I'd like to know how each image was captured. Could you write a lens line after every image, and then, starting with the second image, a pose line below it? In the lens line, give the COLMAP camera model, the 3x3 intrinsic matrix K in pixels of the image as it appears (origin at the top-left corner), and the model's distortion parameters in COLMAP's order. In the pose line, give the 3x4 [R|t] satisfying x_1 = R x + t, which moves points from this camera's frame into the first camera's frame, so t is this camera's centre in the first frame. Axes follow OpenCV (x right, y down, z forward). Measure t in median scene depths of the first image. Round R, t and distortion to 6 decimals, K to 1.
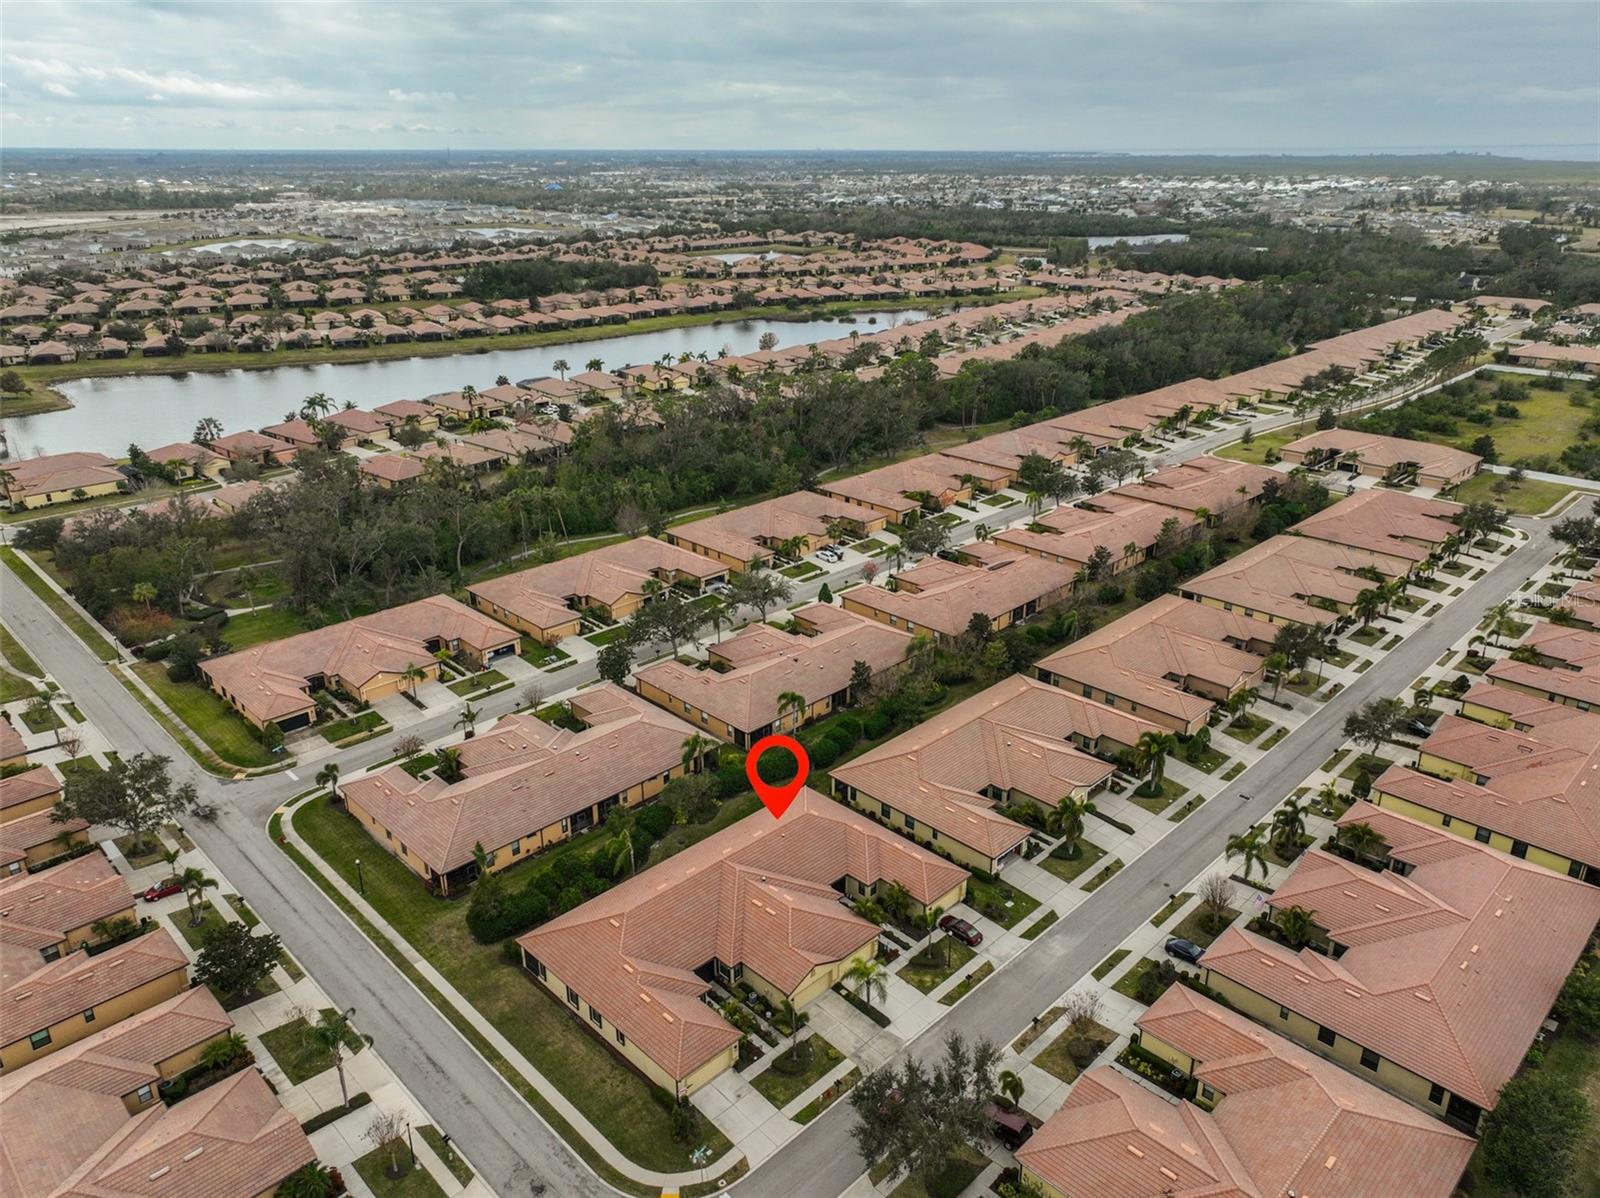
lens RADIAL K [[1115.6, 0, 792.9], [0, 1115.6, 596.9], [0, 0, 1]] dist [0.007853, 0.006125]
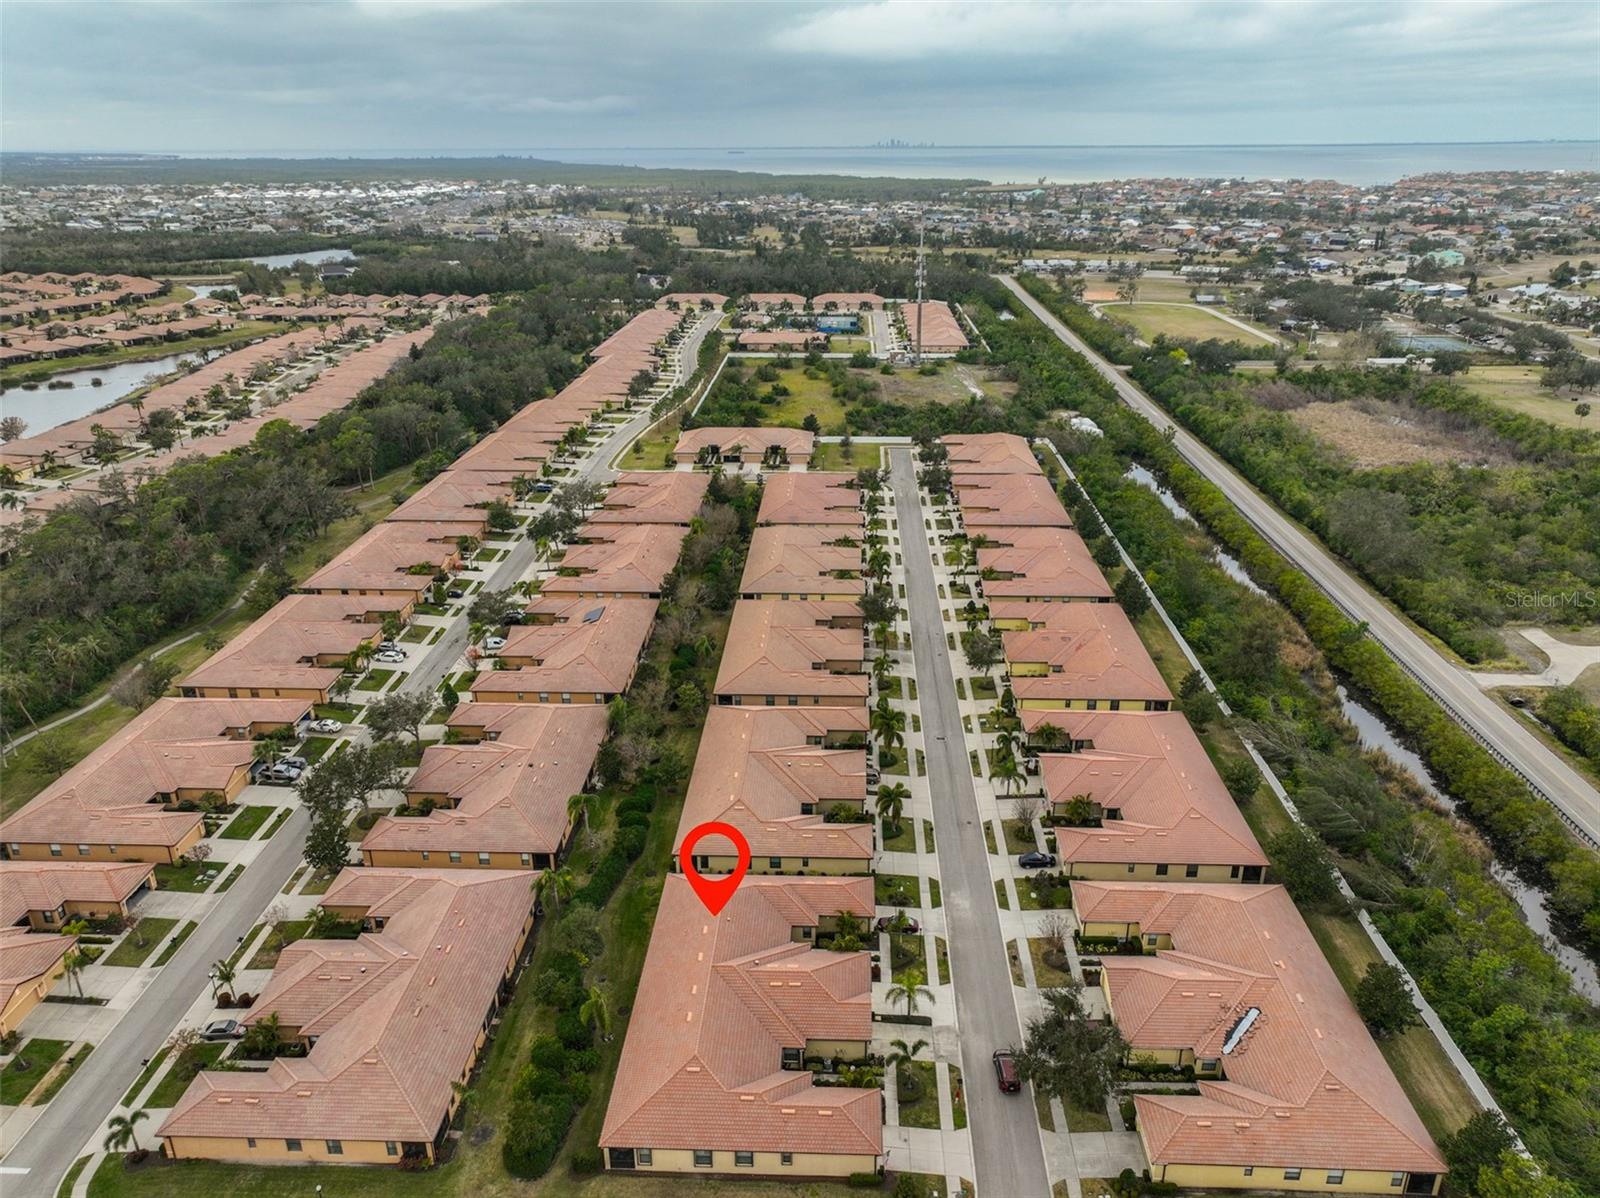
lens RADIAL K [[1159.9, 0, 805.9], [0, 1159.9, 539.5], [0, 0, 1]] dist [0.003402, 0.035318]
pose [[0.729782, -0.220629, 0.647101, -0.398359], [0.257704, 0.965455, 0.038541, -0.099414], [-0.633251, 0.138634, 0.761429, 0.072956]]
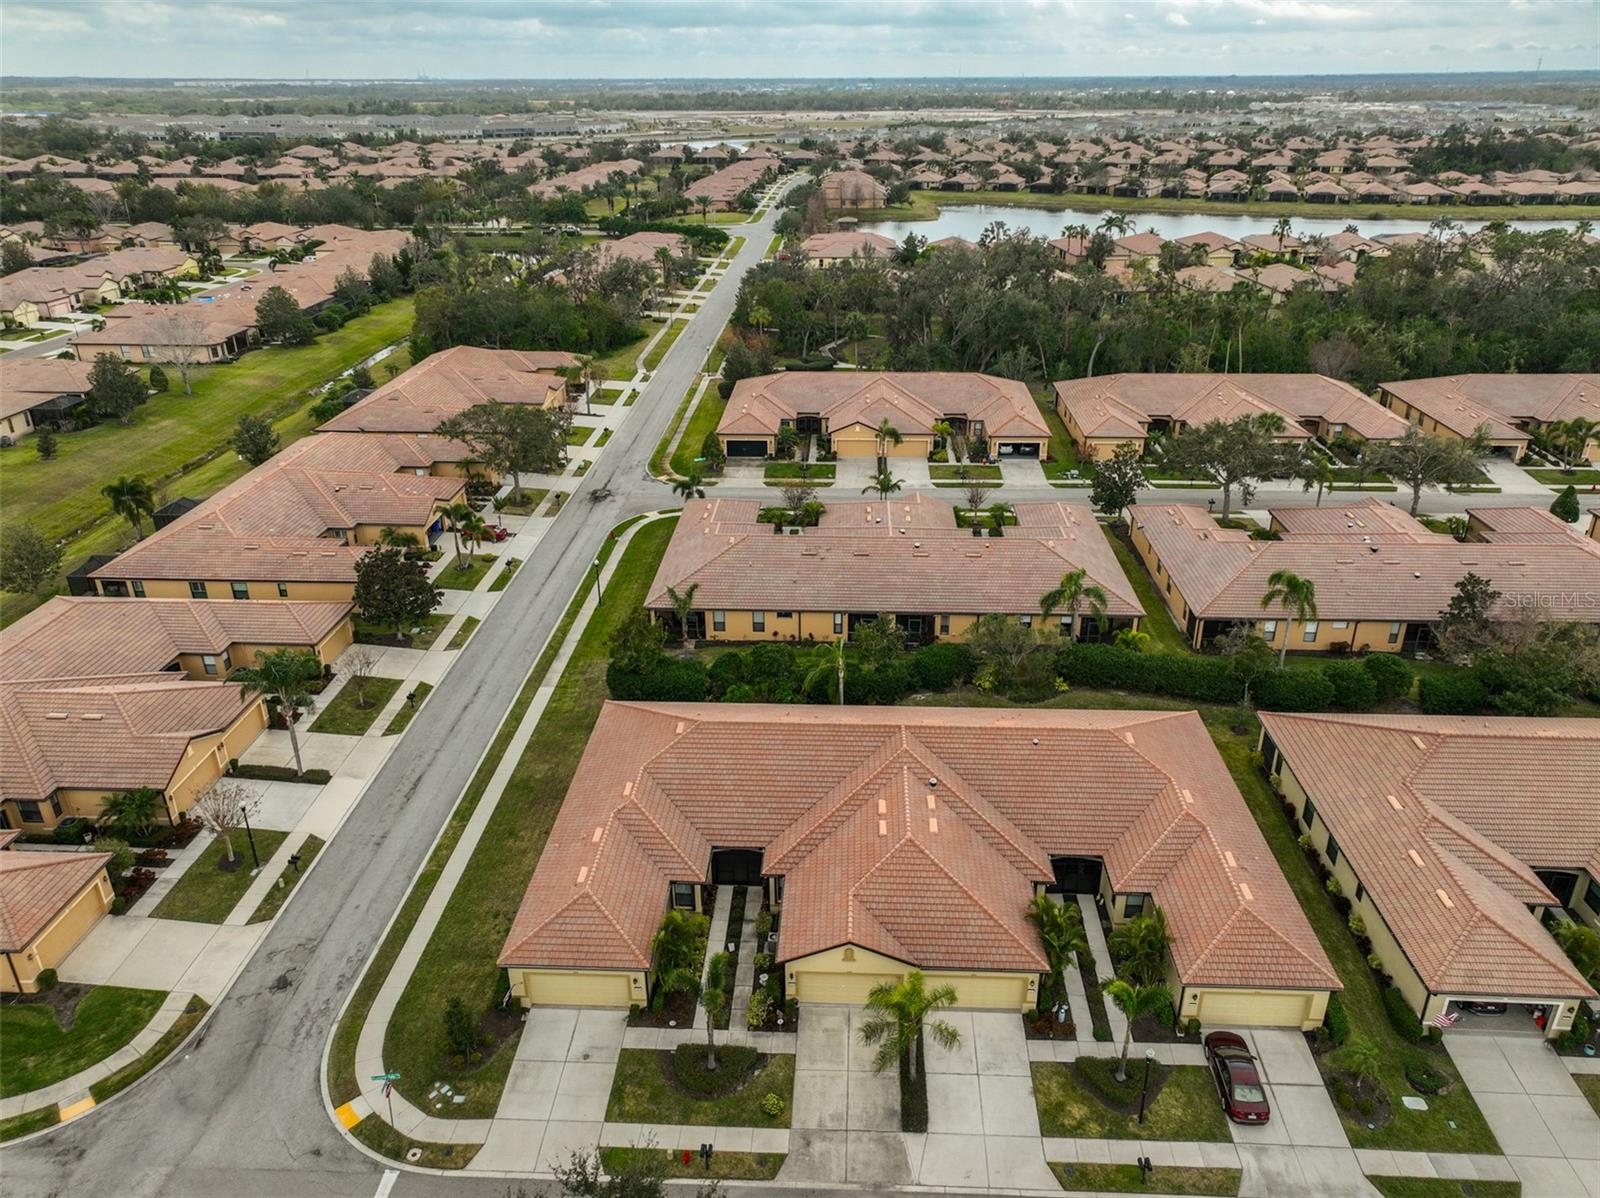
lens RADIAL K [[1113.0, 0, 808.9], [0, 1113.0, 602.8], [0, 0, 1]] dist [-0.000281, 0.017950]
pose [[0.681051, 0.314447, -0.661281, 0.180094], [-0.273933, 0.946934, 0.168156, 0.062208], [0.679066, 0.066623, 0.731048, 0.368431]]
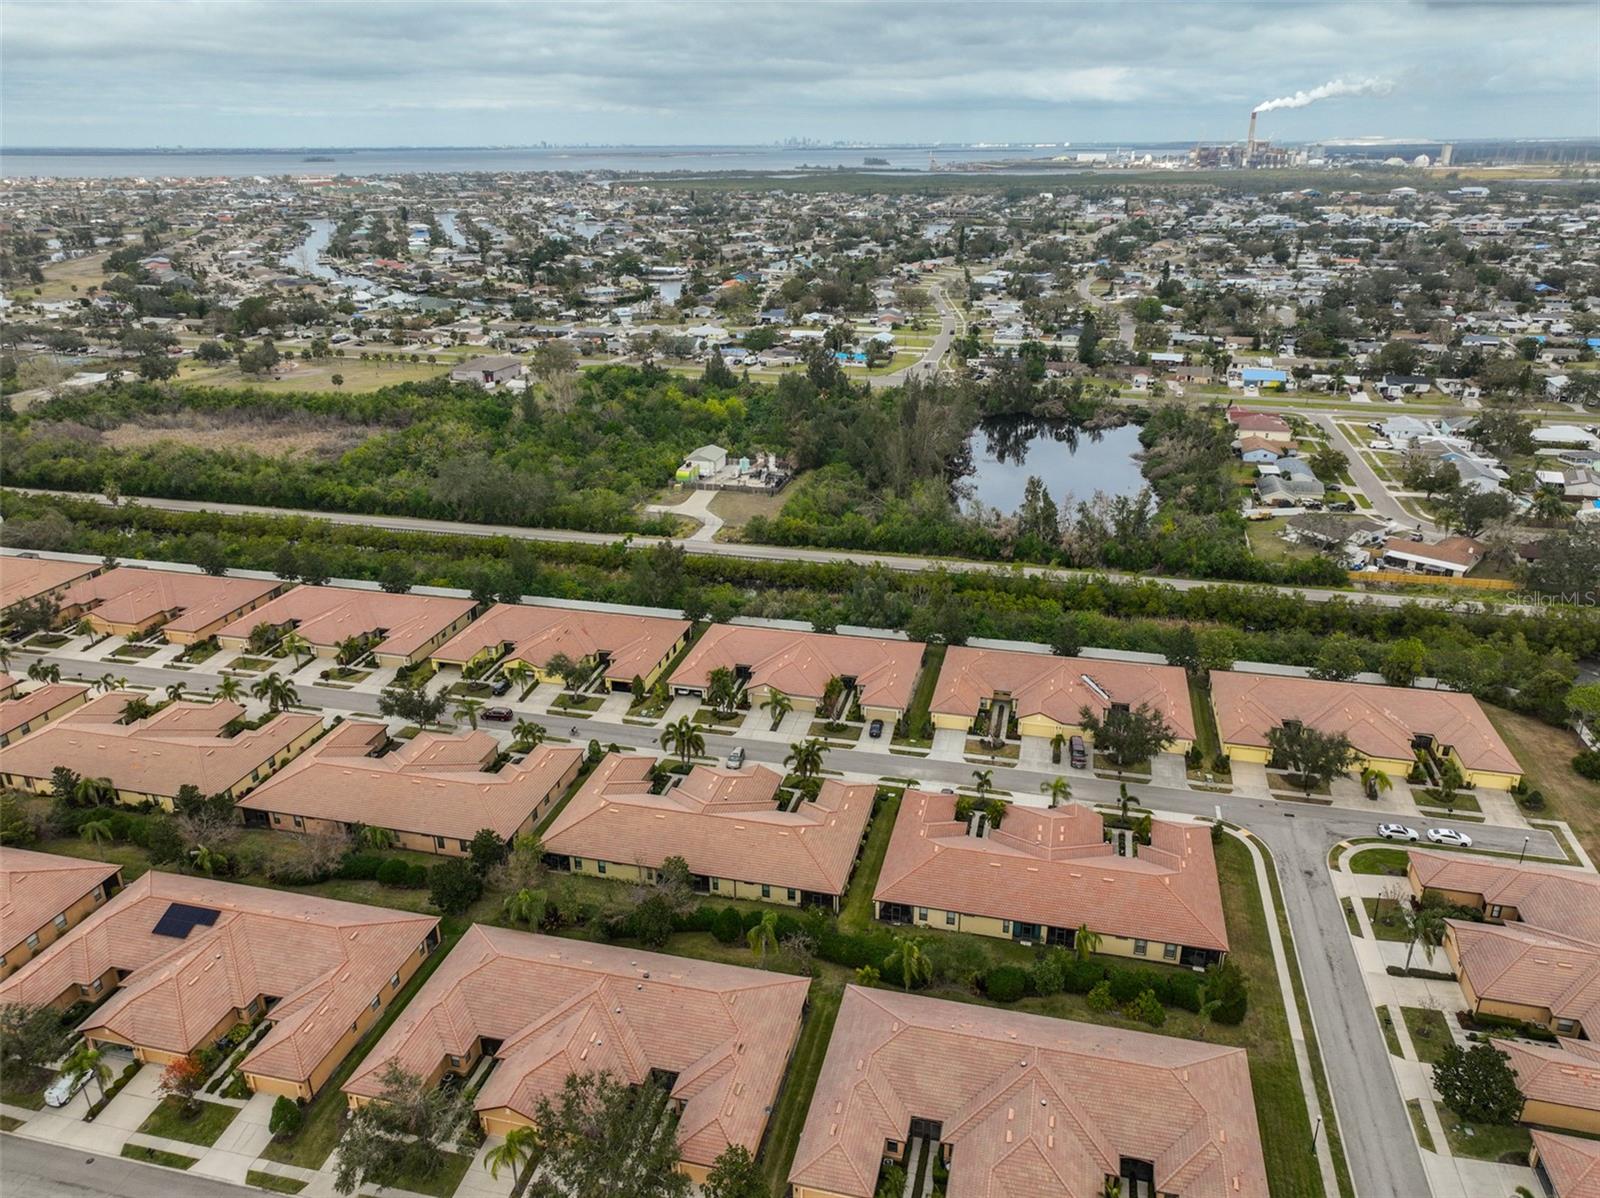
lens RADIAL K [[1113.0, 0, 808.9], [0, 1113.0, 602.8], [0, 0, 1]] dist [-0.000281, 0.017950]
pose [[-0.525582, -0.320780, 0.787949, -0.517684], [0.323126, 0.781512, 0.533693, -0.460389], [-0.786990, 0.535106, -0.307097, 0.963110]]
